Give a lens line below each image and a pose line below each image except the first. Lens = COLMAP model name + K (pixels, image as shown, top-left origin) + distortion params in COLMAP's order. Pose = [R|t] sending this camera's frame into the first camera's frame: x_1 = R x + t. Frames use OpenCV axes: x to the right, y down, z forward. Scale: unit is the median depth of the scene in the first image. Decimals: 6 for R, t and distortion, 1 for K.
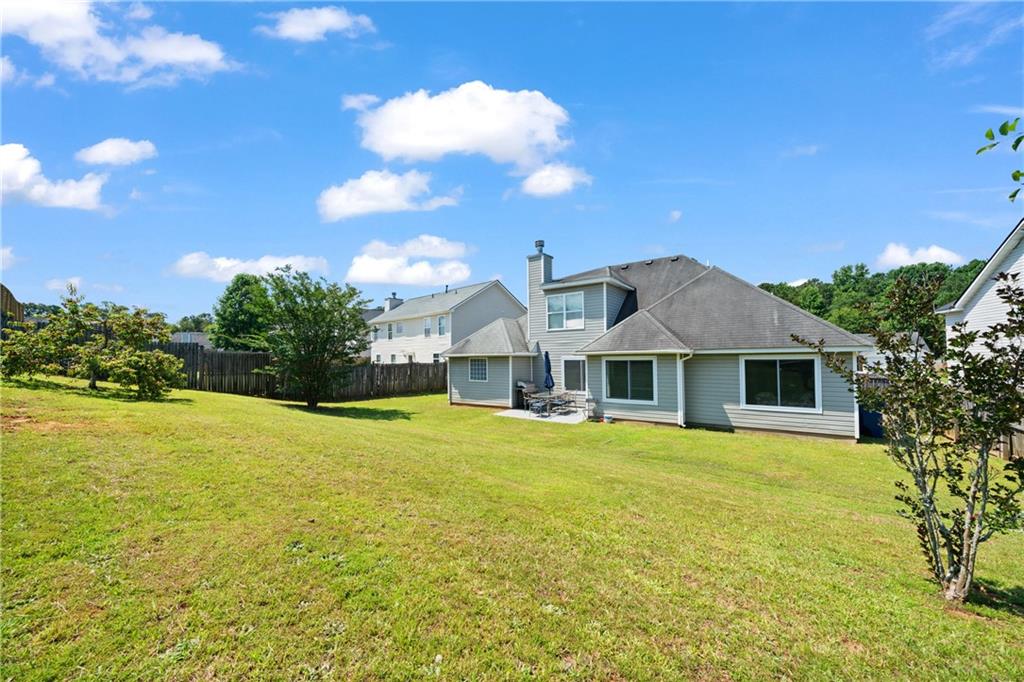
lens RADIAL K [[379.0, 0, 506.6], [0, 379.0, 345.4], [0, 0, 1]] dist [0.001084, -0.000221]
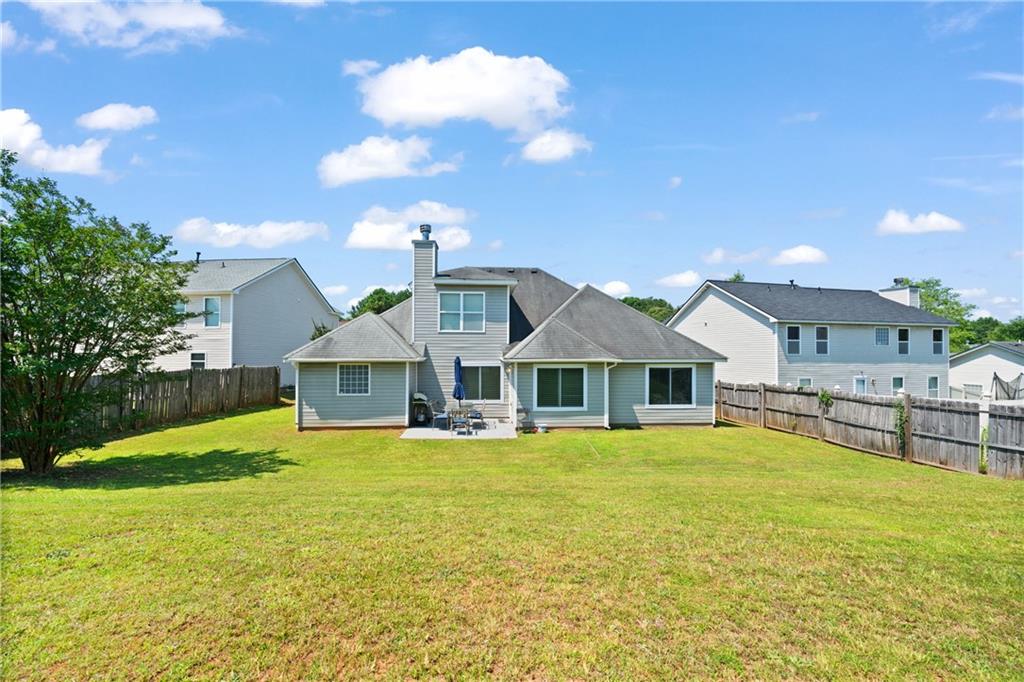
lens RADIAL K [[379.0, 0, 504.5], [0, 379.0, 349.0], [0, 0, 1]] dist [0.001084, -0.000221]
pose [[0.769103, 0.021606, 0.638759, -0.424692], [-0.030443, 0.999532, 0.002845, -0.009483], [-0.638399, -0.021634, 0.769401, 0.314420]]
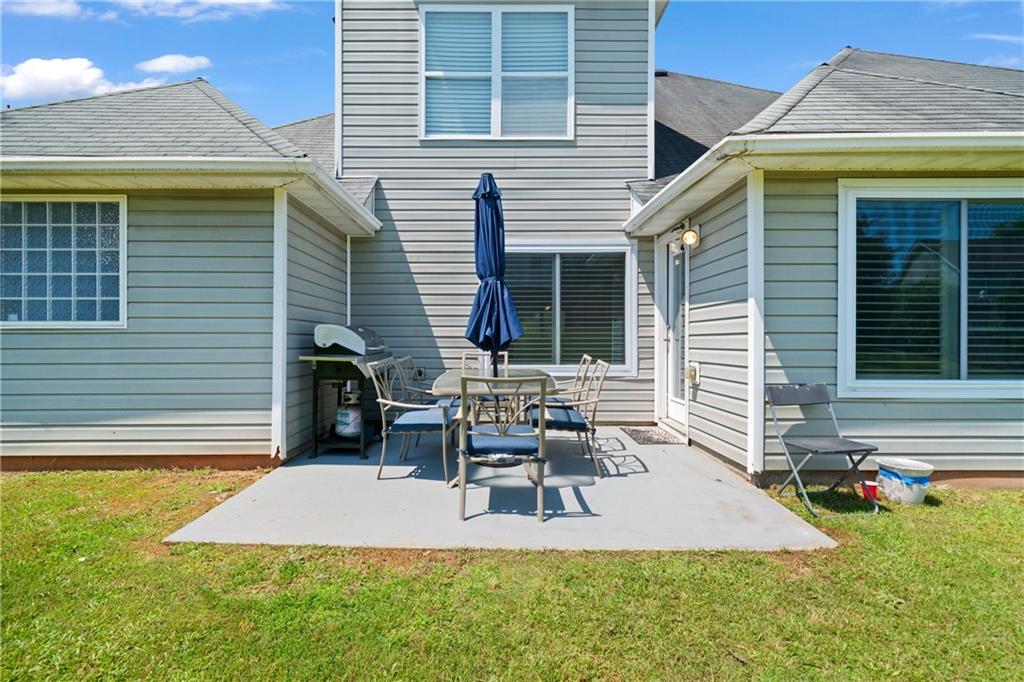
lens RADIAL K [[470.0, 0, 501.6], [0, 470.0, 339.5], [0, 0, 1]] dist [-0.001282, 0.000347]
pose [[0.809073, 0.014158, 0.587537, -0.046925], [-0.027016, 0.999549, 0.013116, 0.120492], [-0.587087, -0.026484, 0.809091, 0.912929]]
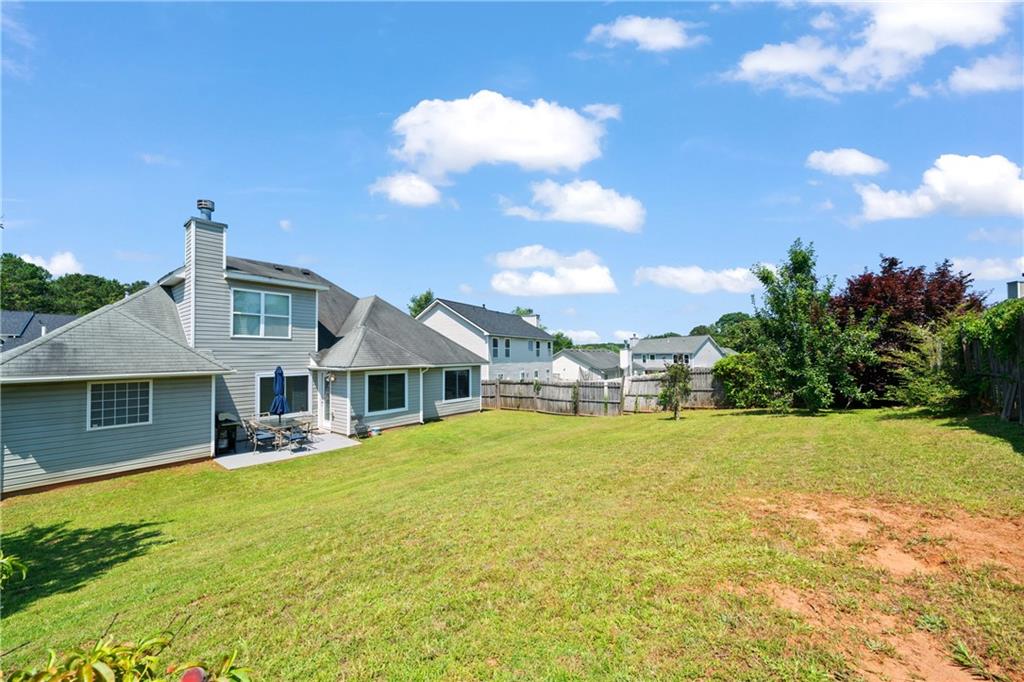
lens RADIAL K [[379.0, 0, 502.6], [0, 379.0, 347.3], [0, 0, 1]] dist [0.001084, -0.000221]
pose [[0.043490, 0.032631, 0.998521, -0.746400], [-0.021947, 0.999256, -0.031699, -0.010925], [-0.998813, -0.020536, 0.044173, 0.603817]]
